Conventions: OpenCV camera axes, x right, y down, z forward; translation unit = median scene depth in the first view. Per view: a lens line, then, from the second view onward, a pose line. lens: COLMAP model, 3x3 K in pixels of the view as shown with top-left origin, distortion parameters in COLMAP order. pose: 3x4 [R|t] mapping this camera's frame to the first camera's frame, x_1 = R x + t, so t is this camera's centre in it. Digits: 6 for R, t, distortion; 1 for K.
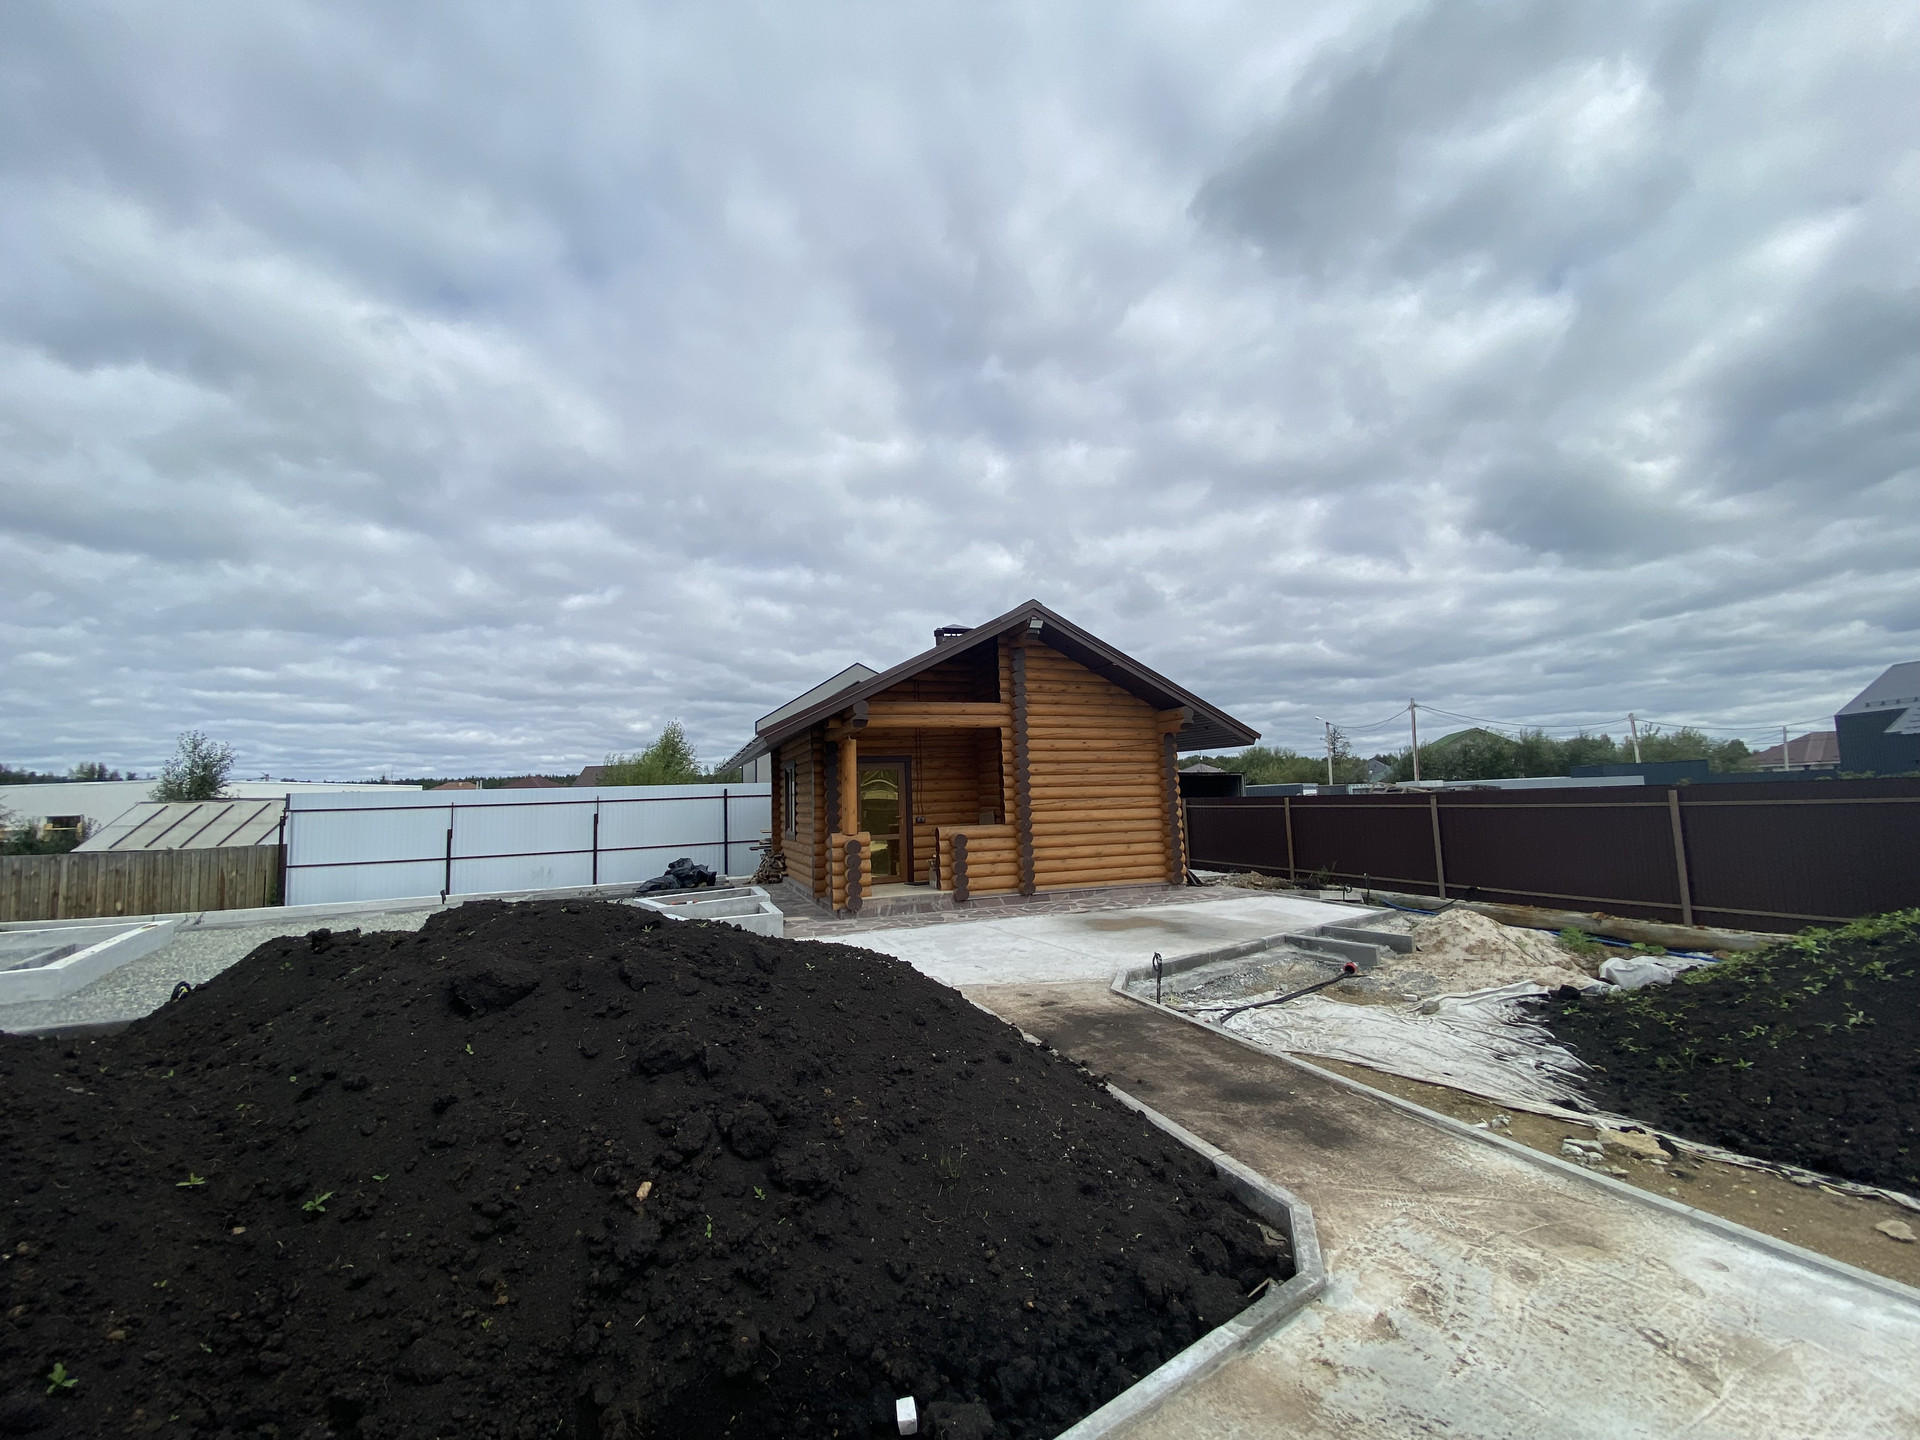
lens RADIAL K [[786.3, 0, 960.0], [0, 786.3, 720.0], [0, 0, 1]] dist [0.032149, -0.025409]
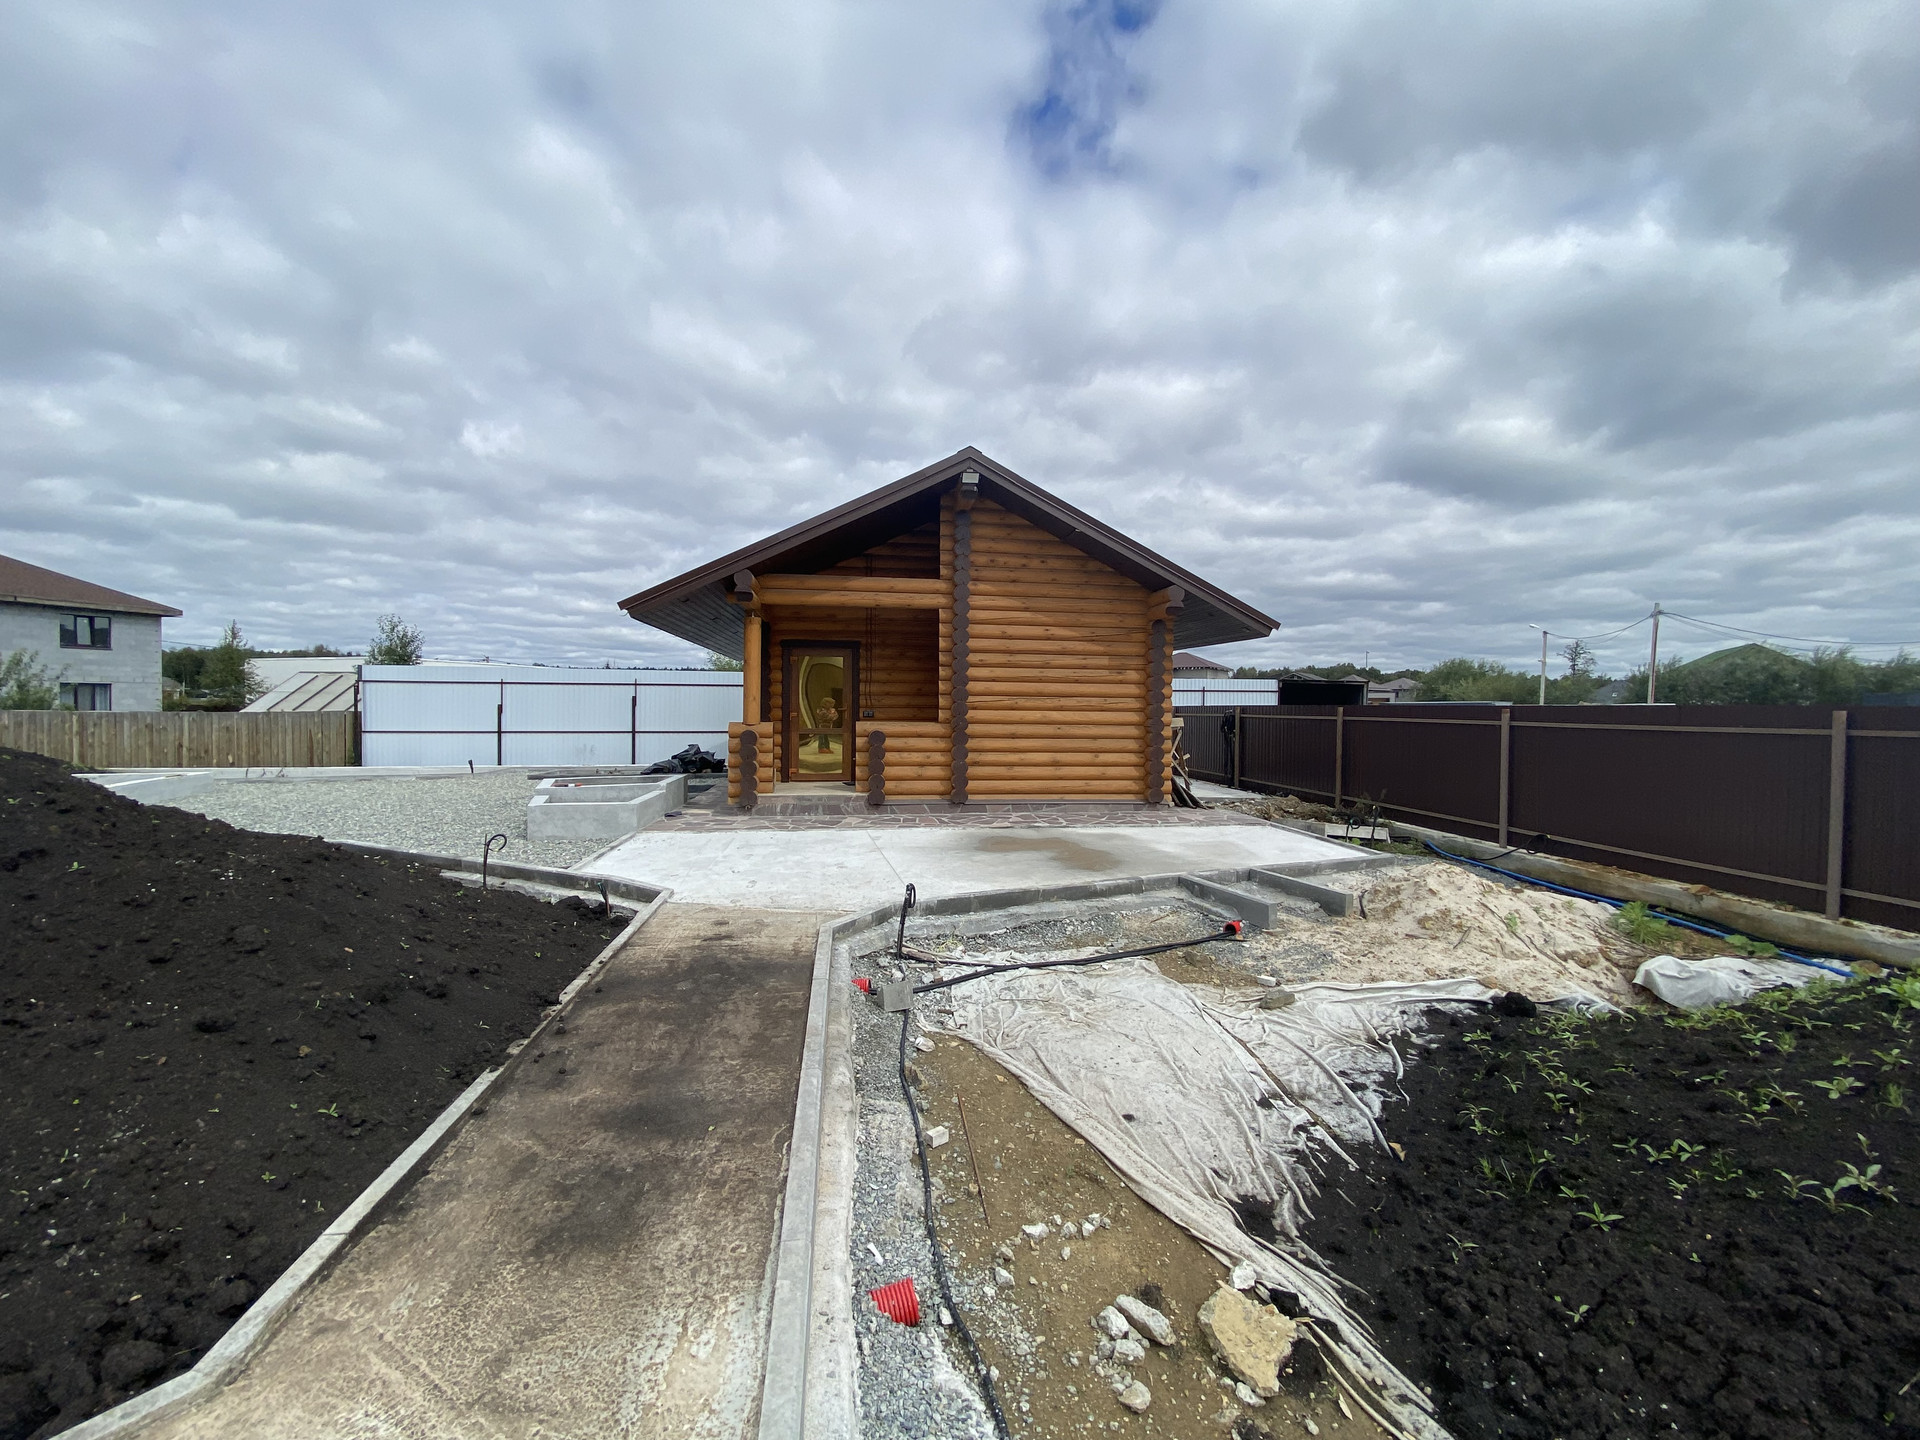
lens RADIAL K [[776.2, 0, 952.7], [0, 776.2, 742.8], [0, 0, 1]] dist [0.053244, -0.039475]
pose [[0.972598, 0.052970, -0.226379, 0.267628], [-0.018545, 0.988272, 0.151571, 0.025101], [0.231752, -0.143220, 0.962174, 0.178635]]
